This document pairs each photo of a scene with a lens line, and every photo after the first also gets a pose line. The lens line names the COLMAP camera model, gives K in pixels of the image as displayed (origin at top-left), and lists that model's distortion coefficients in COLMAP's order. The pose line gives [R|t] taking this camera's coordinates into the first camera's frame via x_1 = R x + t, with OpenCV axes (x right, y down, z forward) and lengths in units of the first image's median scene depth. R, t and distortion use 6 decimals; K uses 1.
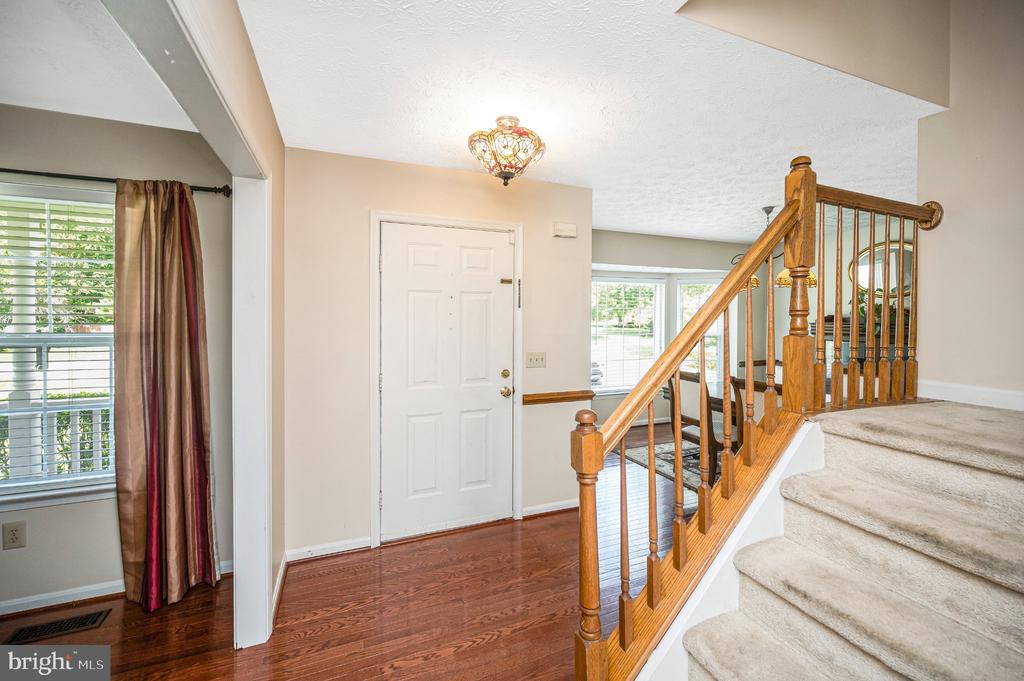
lens RADIAL K [[433.6, 0, 503.3], [0, 433.6, 323.0], [0, 0, 1]] dist [0.001290, 0.000026]
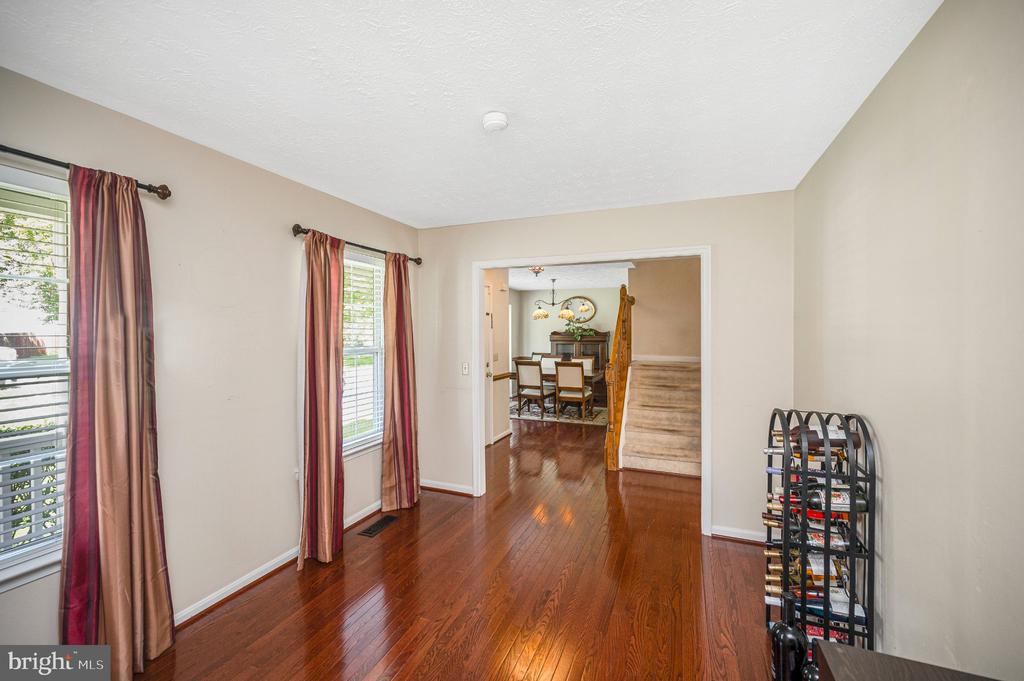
lens RADIAL K [[425.3, 0, 518.7], [0, 425.3, 336.6], [0, 0, 1]] dist [0.000743, 0.000083]
pose [[0.684997, -0.011586, 0.728454, -1.204589], [0.008294, 0.999933, 0.008105, -0.014862], [-0.728499, 0.000490, 0.685047, -0.318001]]
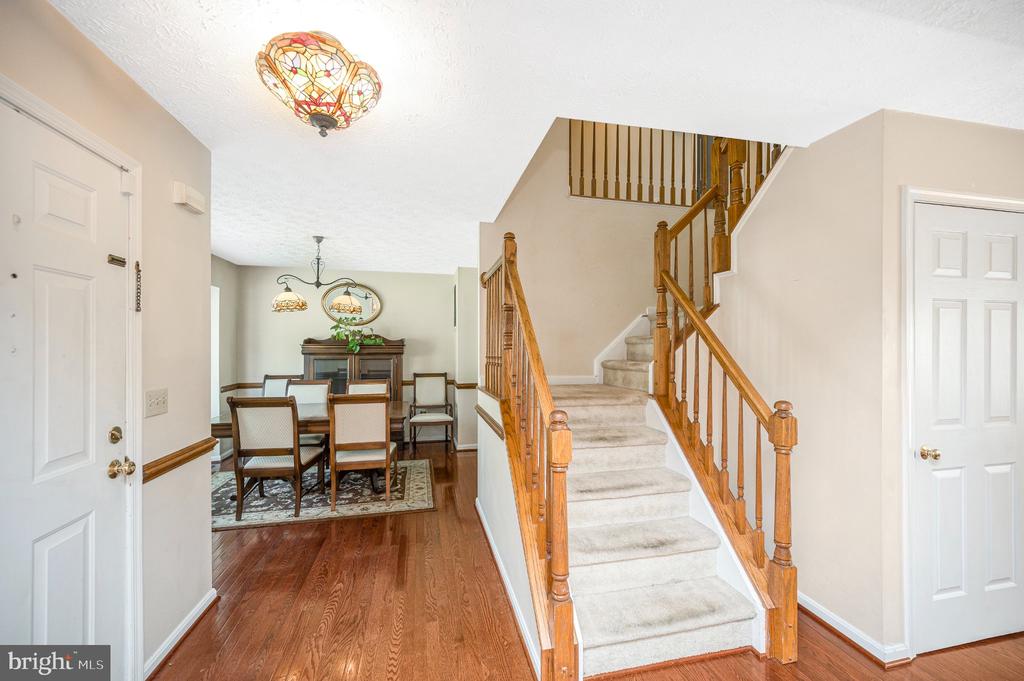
lens RADIAL K [[411.1, 0, 535.6], [0, 411.1, 346.7], [0, 0, 1]] dist [0.000372, -0.000061]
pose [[0.112863, -0.003404, 0.993605, -0.435287], [0.003767, 0.999988, 0.002998, 0.009667], [-0.993603, 0.003405, 0.112875, 0.433112]]
